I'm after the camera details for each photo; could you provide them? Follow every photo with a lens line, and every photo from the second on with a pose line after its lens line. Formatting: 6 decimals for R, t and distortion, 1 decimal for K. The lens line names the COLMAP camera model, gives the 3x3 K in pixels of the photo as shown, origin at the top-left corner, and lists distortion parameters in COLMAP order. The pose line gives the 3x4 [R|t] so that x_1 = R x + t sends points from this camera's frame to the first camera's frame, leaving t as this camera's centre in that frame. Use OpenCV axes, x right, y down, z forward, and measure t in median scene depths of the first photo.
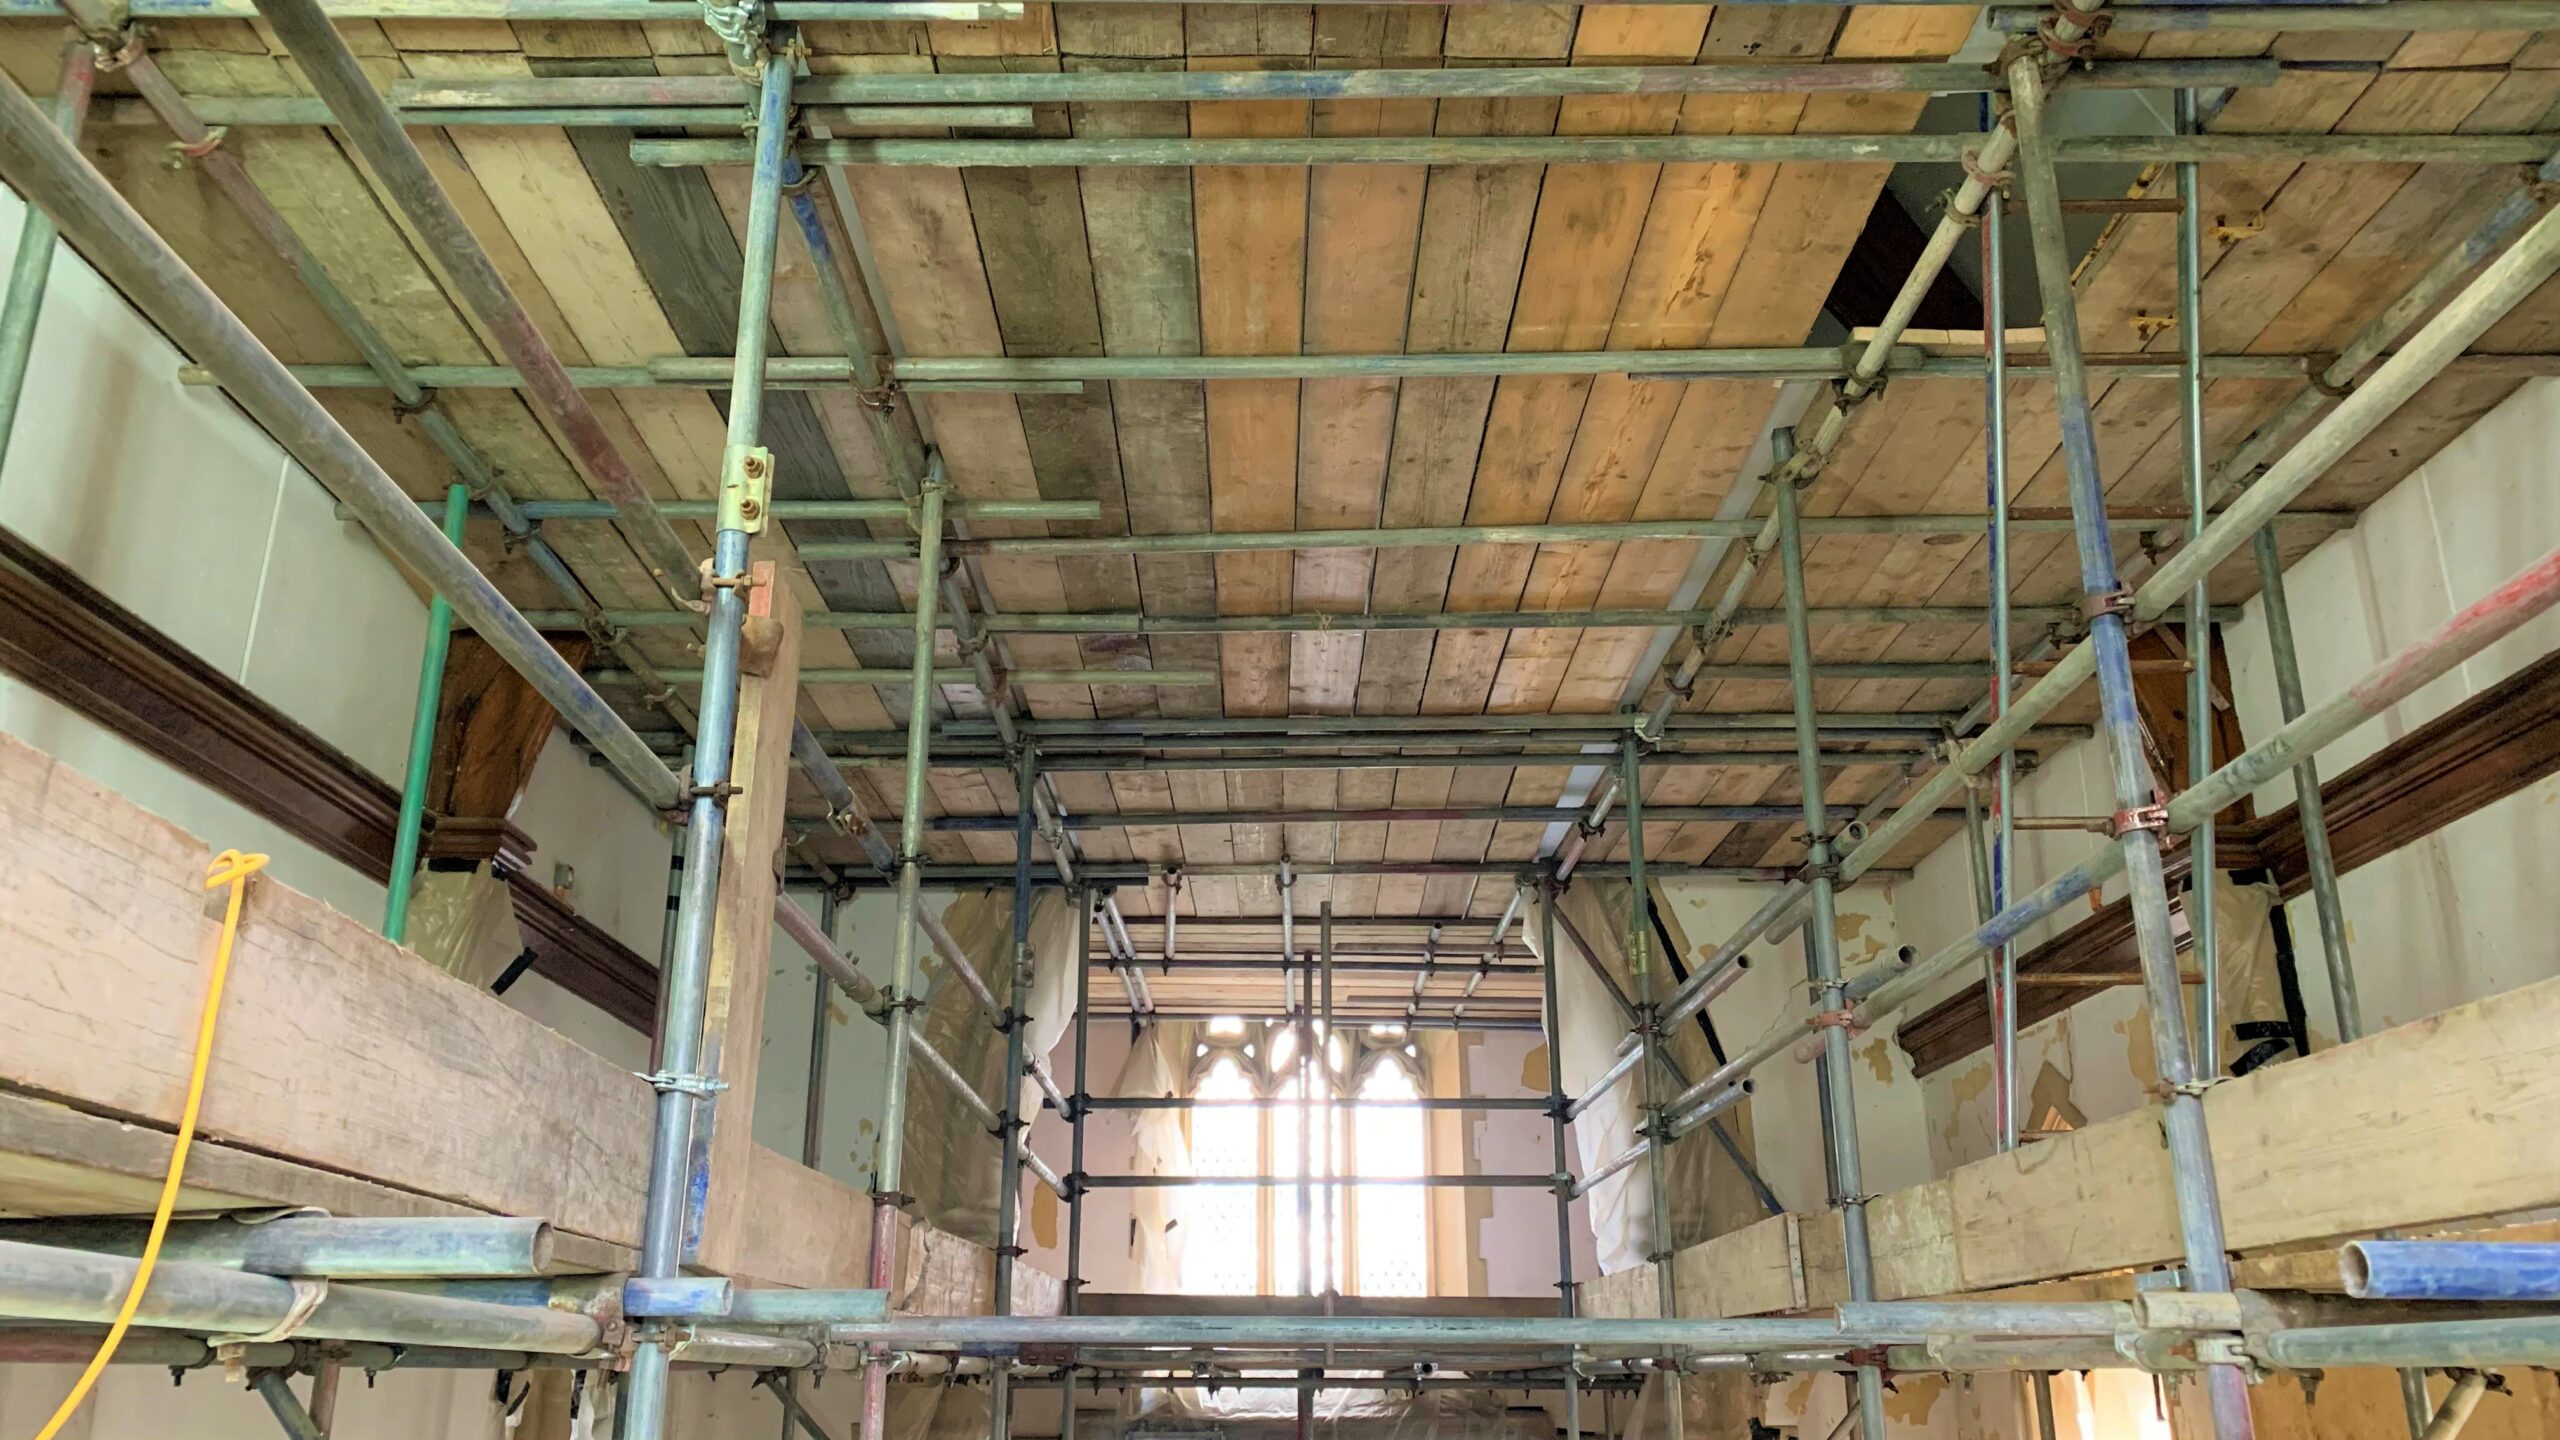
lens RADIAL K [[1939.4, 0, 1280.0], [0, 1939.4, 720.0], [0, 0, 1]] dist [0.166616, -0.000719]
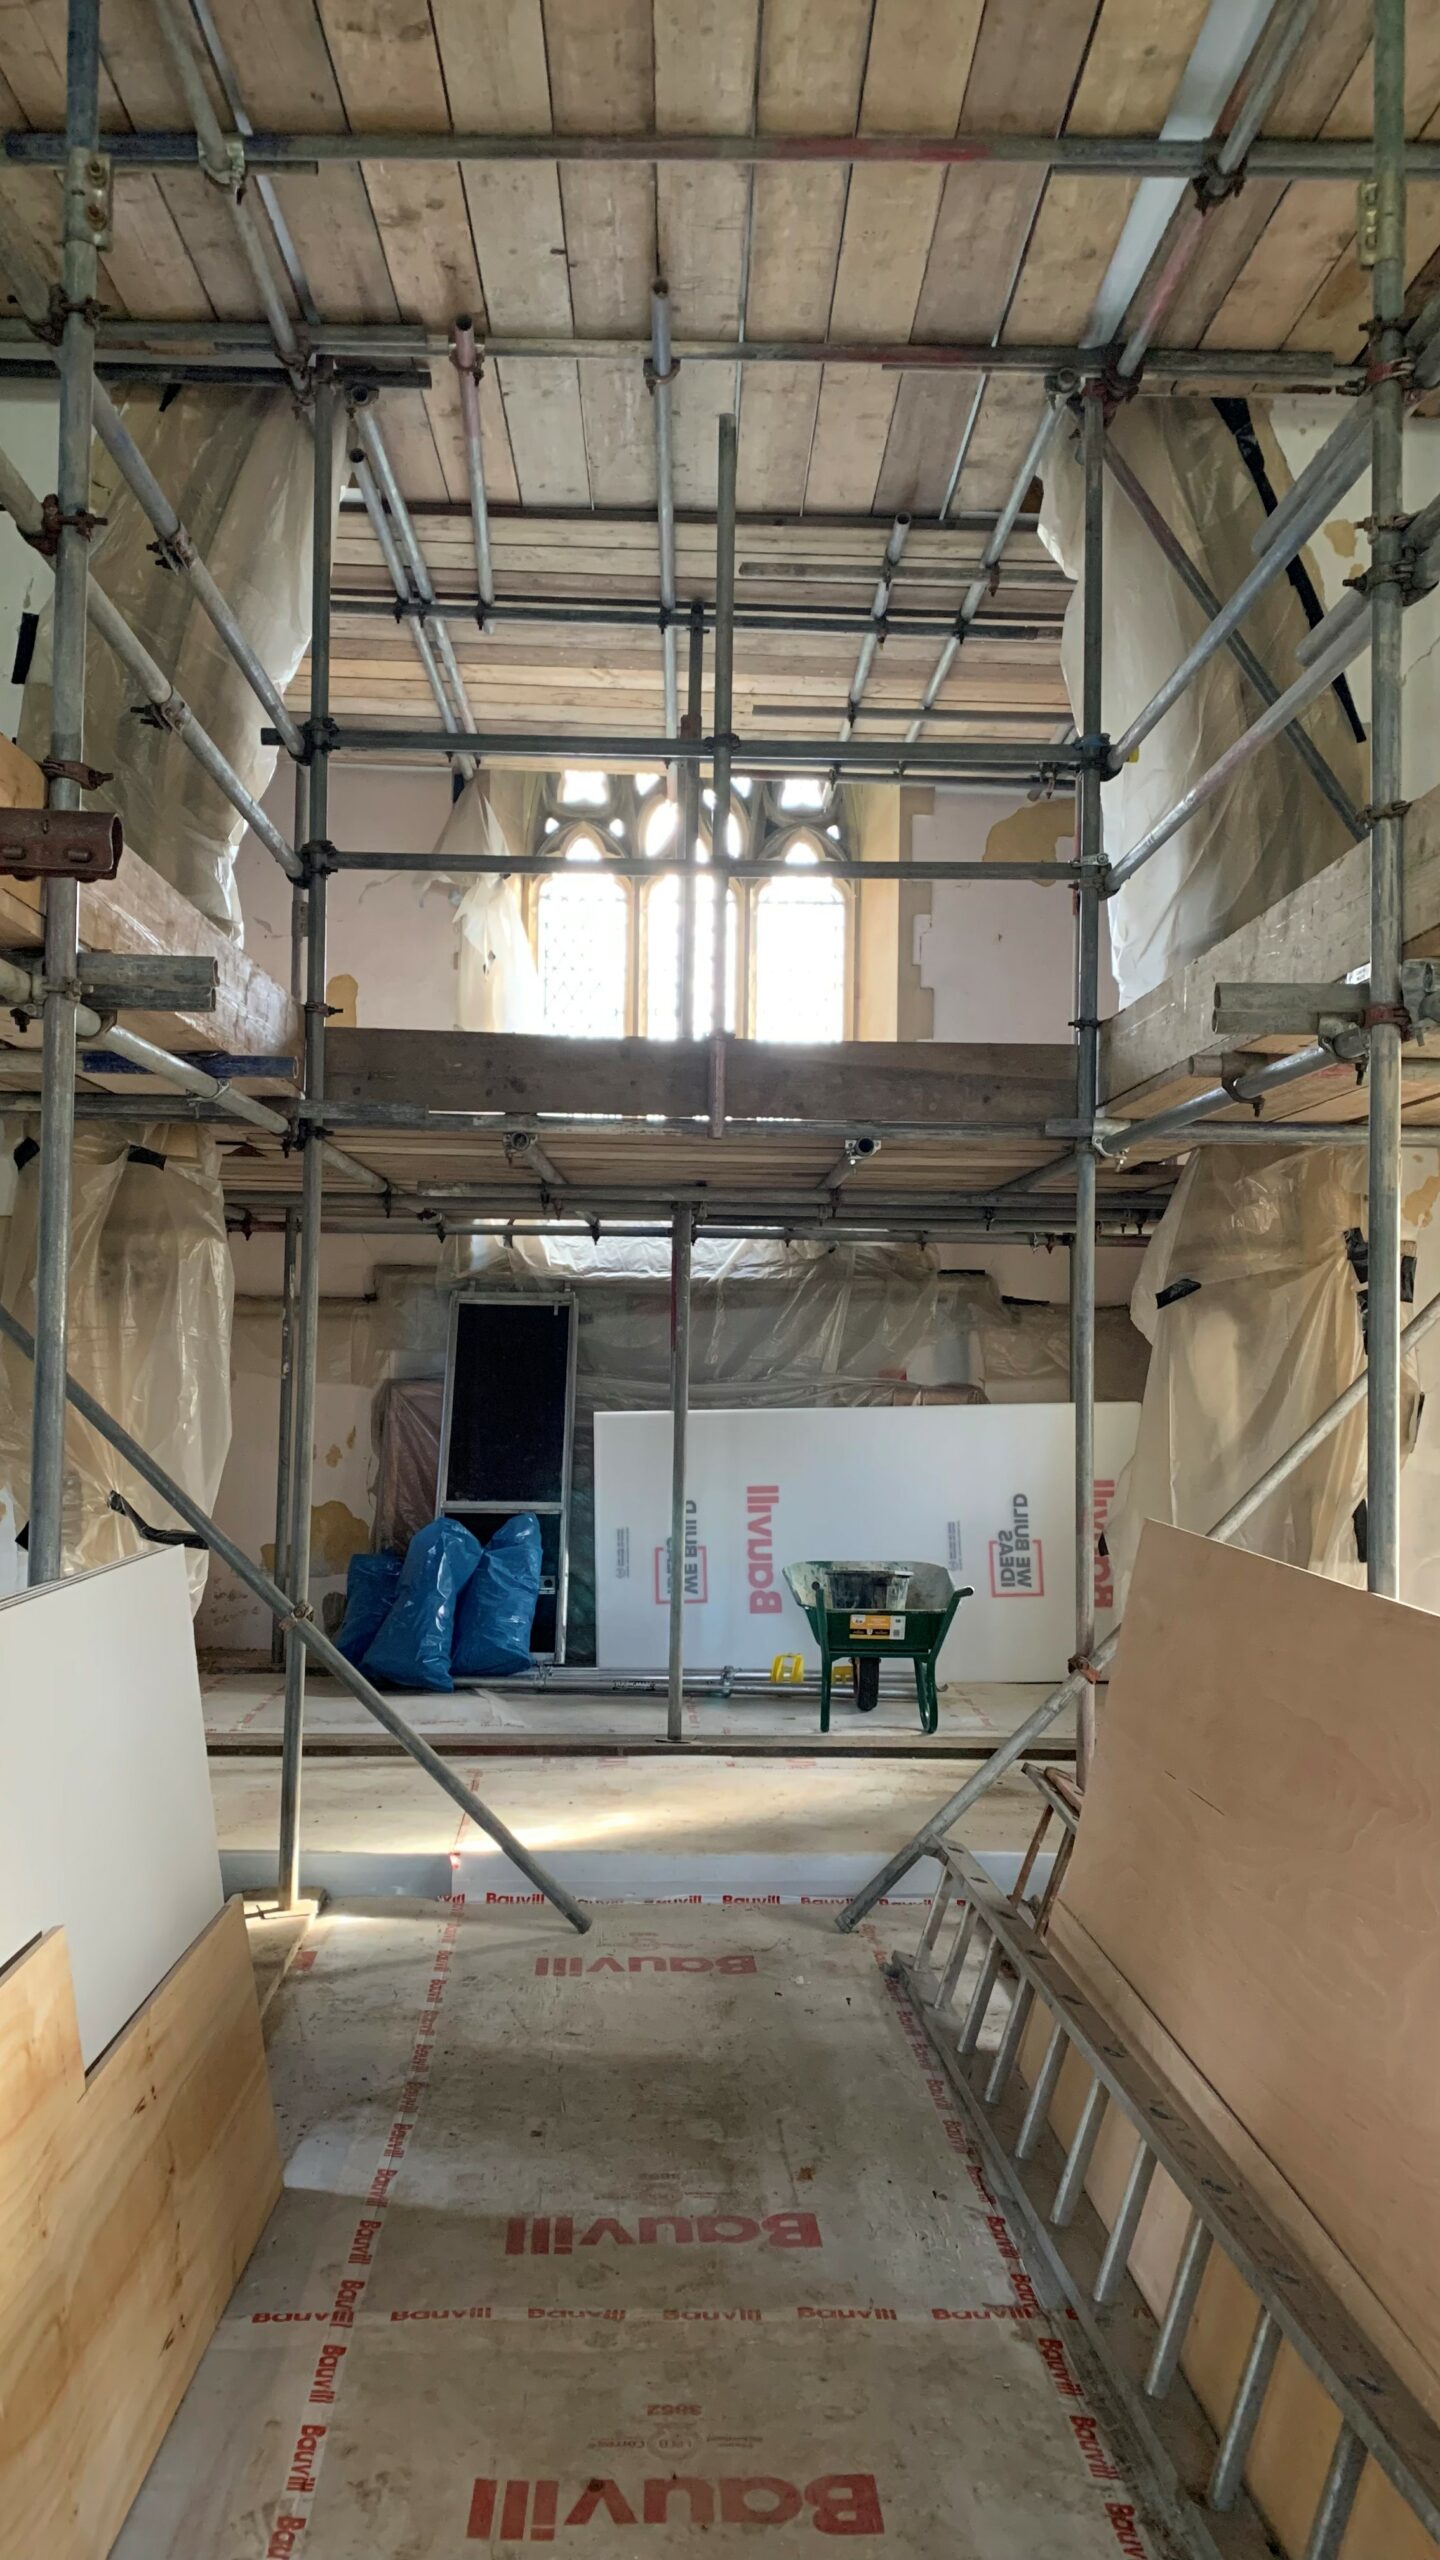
lens RADIAL K [[1890.9, 0, 720.0], [0, 1890.9, 1280.0], [0, 0, 1]] dist [0.002483, 0.000617]
pose [[0.999496, 0.015263, 0.027845, 0.008180], [-0.022494, 0.959267, 0.281606, 0.167025], [-0.022412, -0.282090, 0.959126, 0.332814]]
